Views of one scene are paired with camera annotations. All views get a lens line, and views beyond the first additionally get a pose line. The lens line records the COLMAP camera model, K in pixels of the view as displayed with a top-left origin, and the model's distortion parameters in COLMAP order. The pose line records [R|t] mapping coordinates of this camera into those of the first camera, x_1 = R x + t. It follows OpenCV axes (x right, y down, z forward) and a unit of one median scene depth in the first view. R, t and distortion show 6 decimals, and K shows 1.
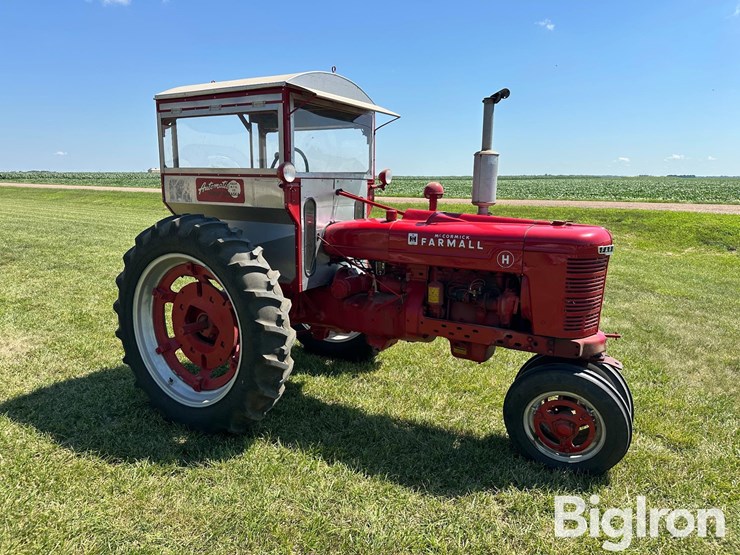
lens RADIAL K [[524.0, 0, 373.4], [0, 524.0, 271.8], [0, 0, 1]] dist [0.035904, -0.050705]
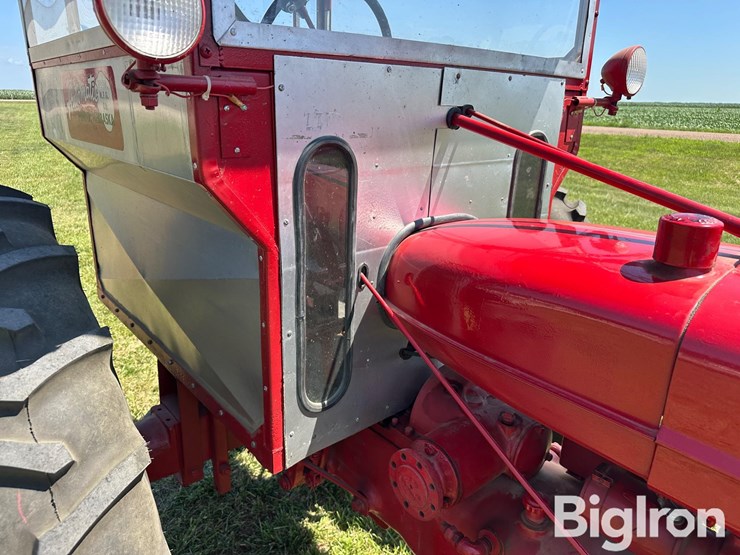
lens RADIAL K [[524.0, 0, 365.7], [0, 524.0, 275.1], [0, 0, 1]] dist [0.035904, -0.050705]
pose [[0.944087, 0.111662, -0.310212, -0.016758], [-0.068257, 0.986713, 0.147439, -0.114121], [0.322554, -0.118021, 0.939164, 0.753757]]
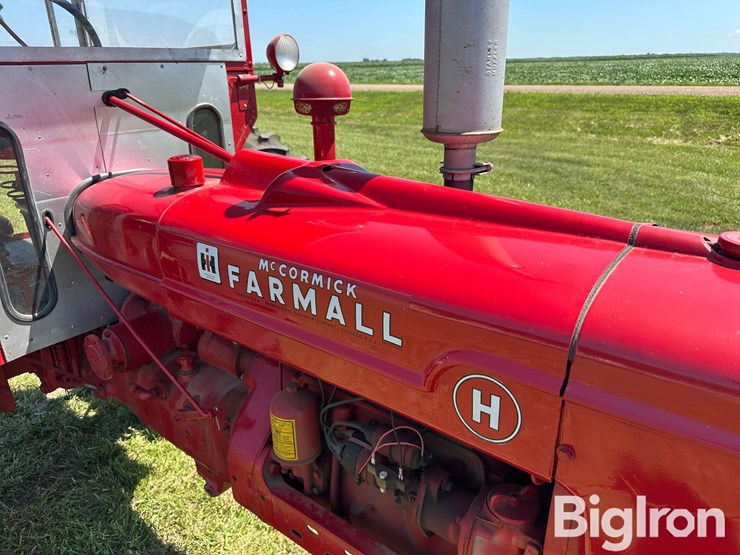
lens RADIAL K [[524.0, 0, 374.1], [0, 524.0, 279.9], [0, 0, 1]] dist [0.035904, -0.050705]
pose [[0.990610, 0.022556, -0.134848, 0.196295], [0.005985, 0.978198, 0.207587, -0.107235], [0.136590, -0.206445, 0.968877, 0.659131]]
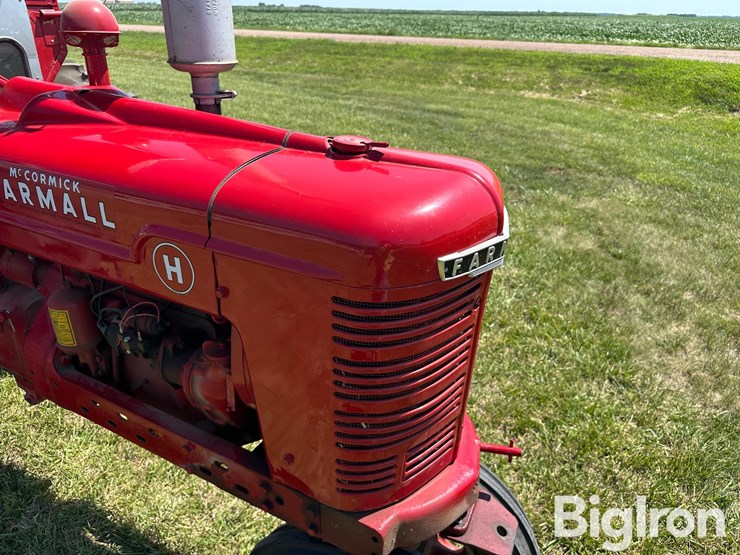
lens RADIAL K [[524.0, 0, 372.3], [0, 524.0, 274.4], [0, 0, 1]] dist [0.035904, -0.050705]
pose [[0.999278, -0.007604, 0.037222, 0.301270], [-0.003124, 0.959996, 0.279995, -0.090768], [-0.037862, -0.279909, 0.959280, 0.588019]]
